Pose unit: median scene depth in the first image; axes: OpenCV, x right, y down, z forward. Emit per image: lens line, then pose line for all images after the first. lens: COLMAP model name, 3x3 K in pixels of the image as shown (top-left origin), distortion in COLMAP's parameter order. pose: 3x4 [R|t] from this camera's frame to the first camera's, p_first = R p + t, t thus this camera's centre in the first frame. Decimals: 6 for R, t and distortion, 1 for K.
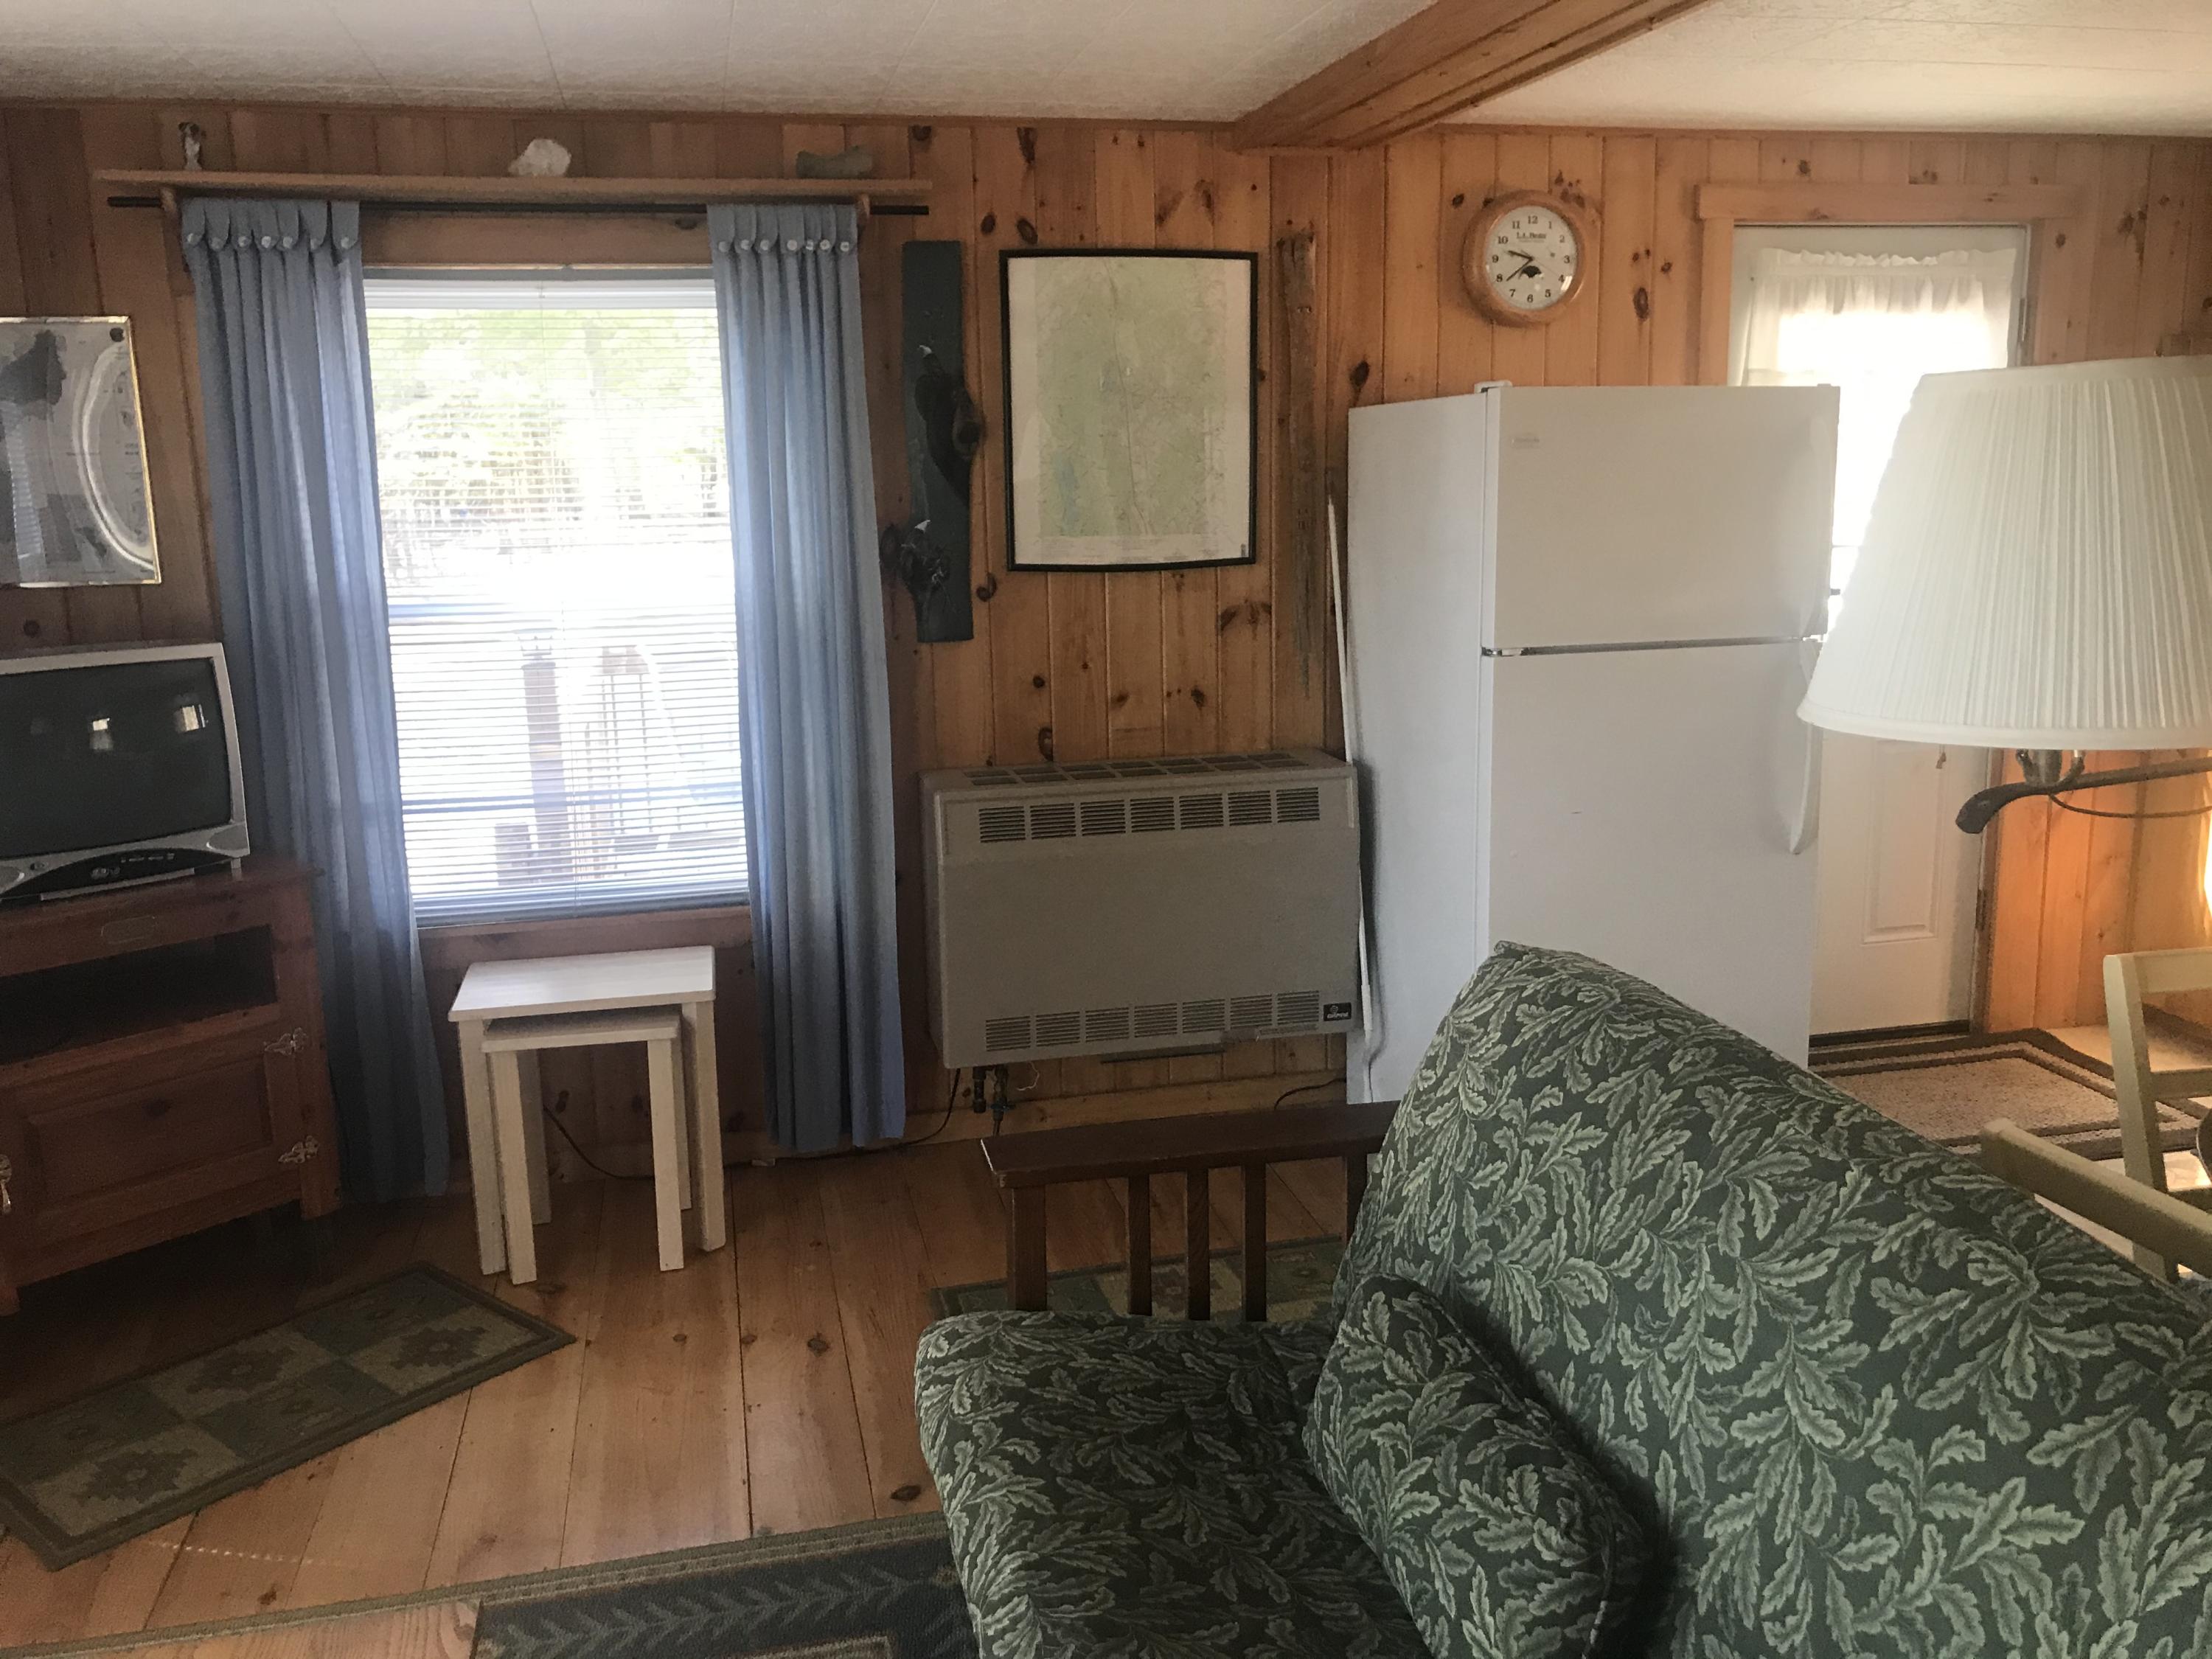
lens RADIAL K [[1825.9, 0, 1106.0], [0, 1825.9, 829.5], [0, 0, 1]] dist [0.004186, 0.015333]
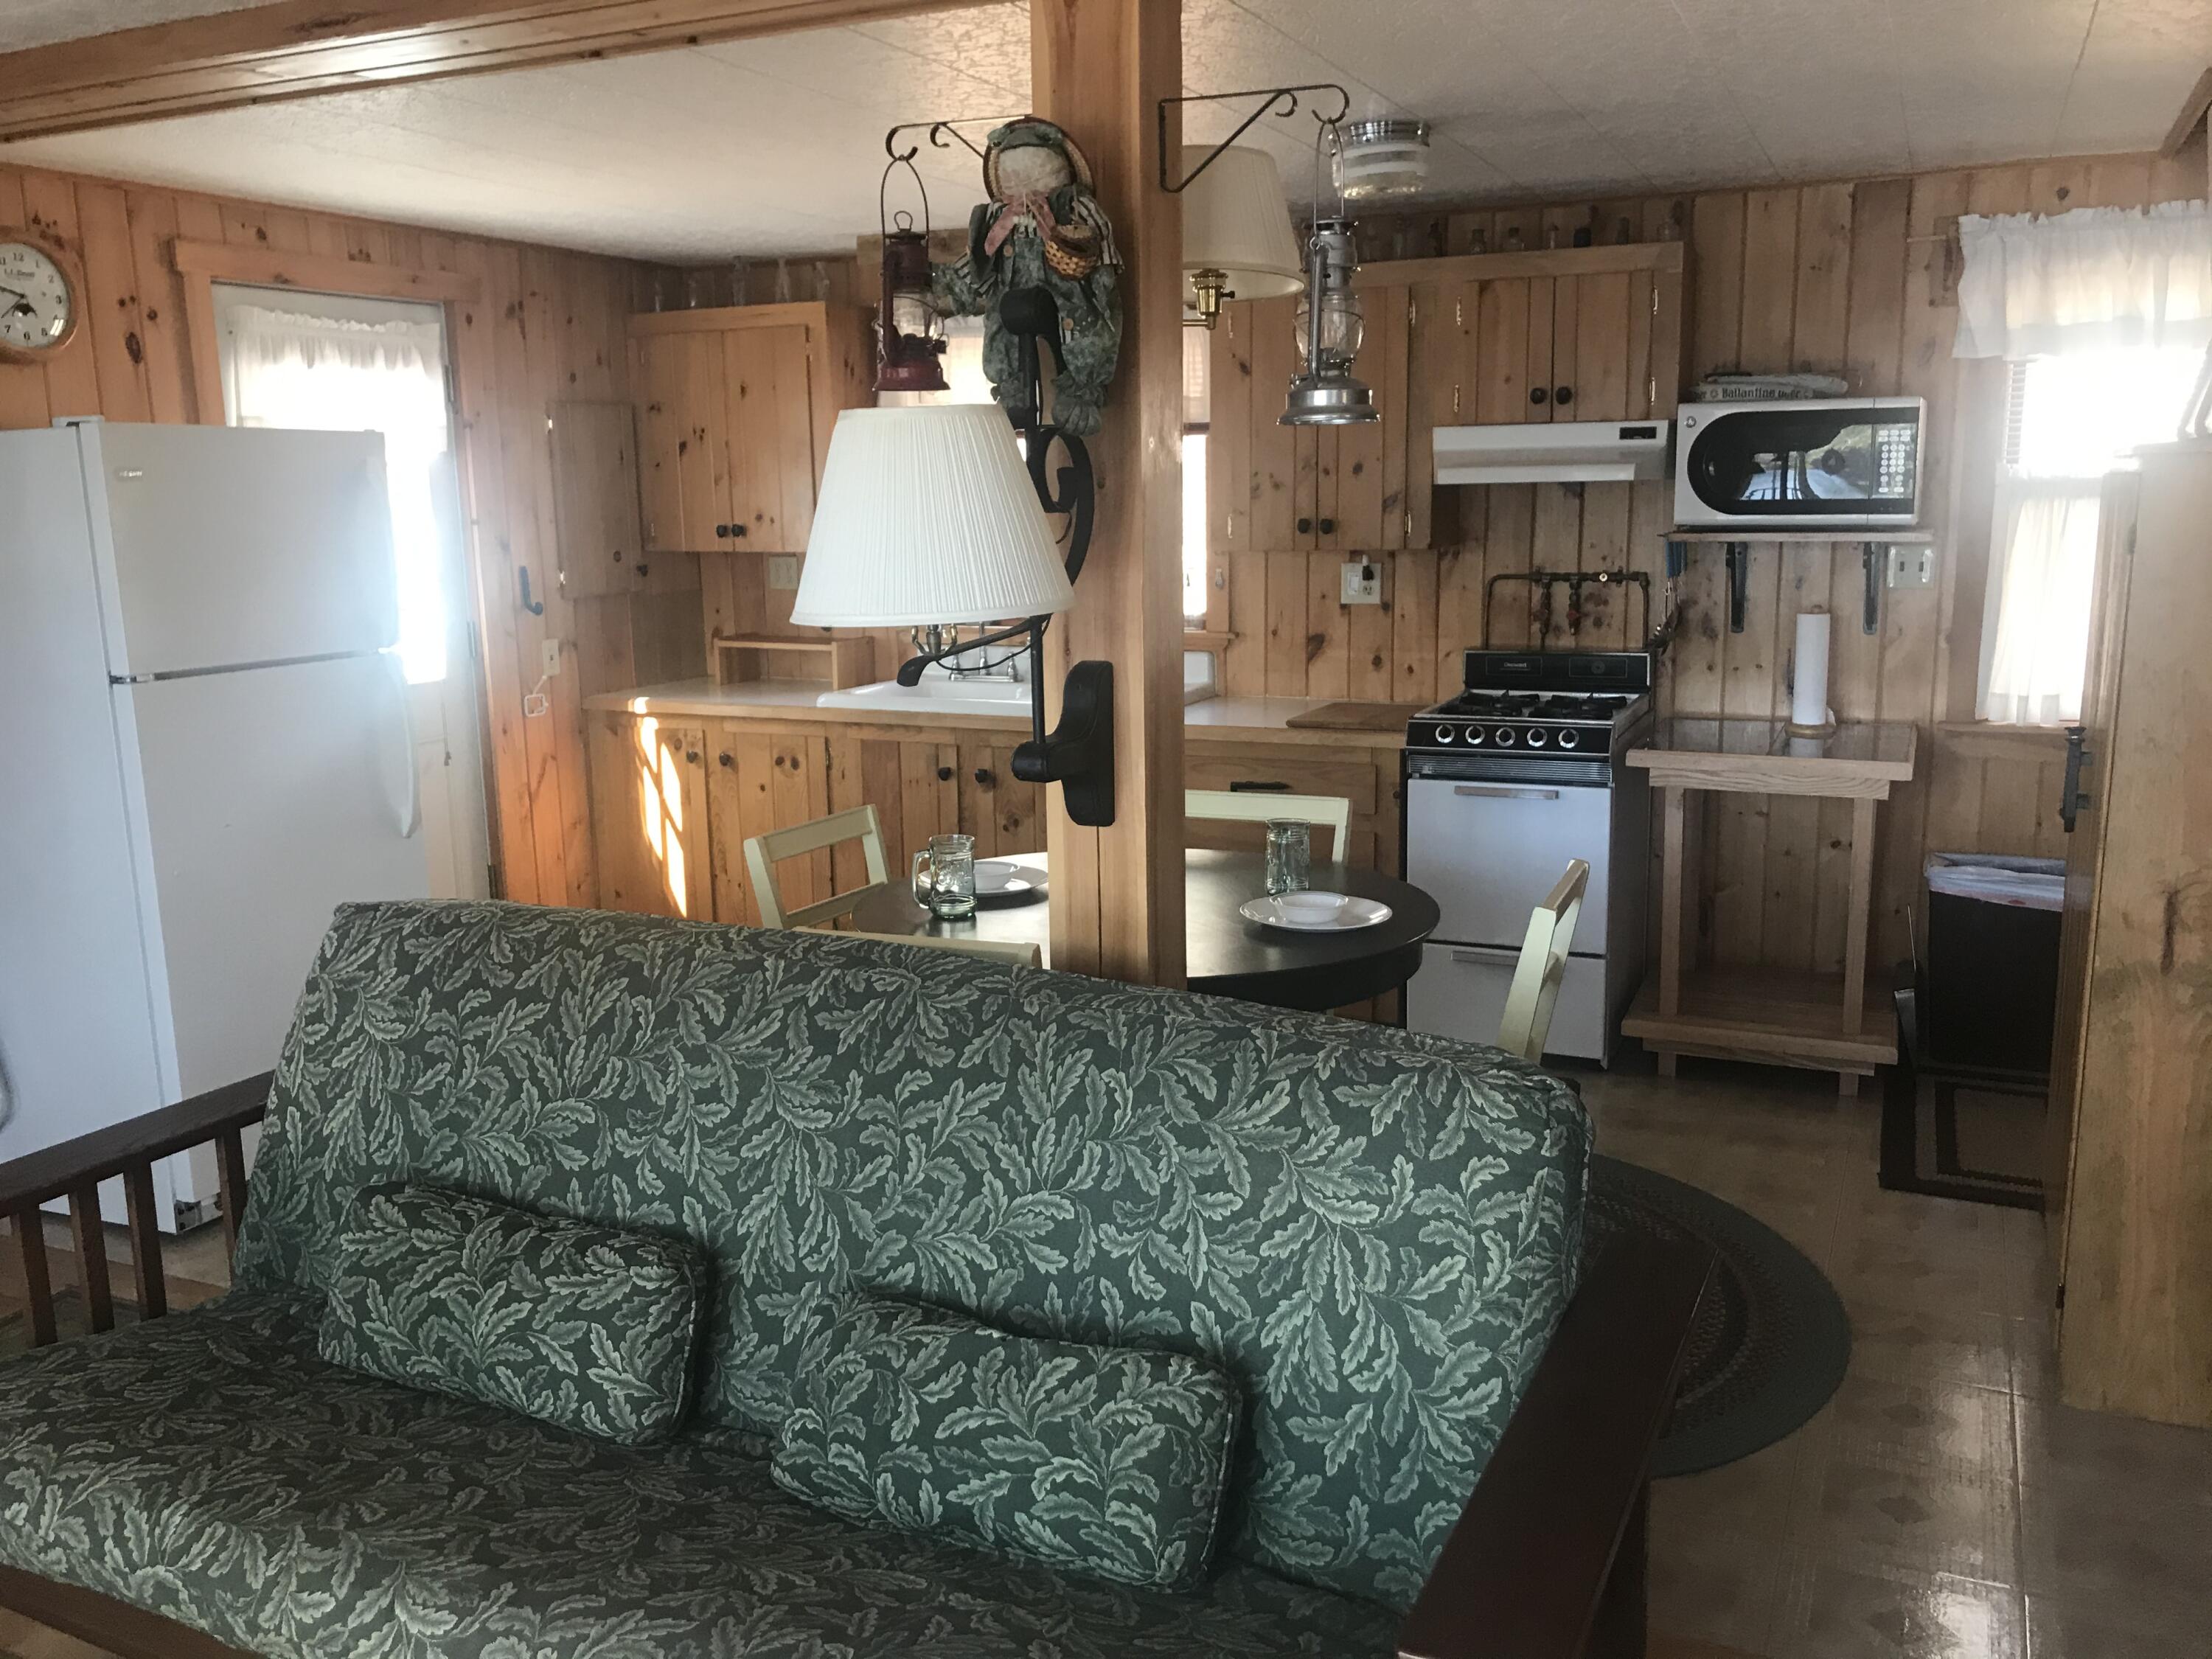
lens RADIAL K [[1772.1, 0, 1106.0], [0, 1772.1, 829.5], [0, 0, 1]] dist [0.099310, -0.117811]
pose [[0.617867, -0.146285, 0.772555, -0.478105], [0.169707, 0.984193, 0.050632, 0.054842], [-0.767750, 0.099824, 0.632926, -0.108859]]
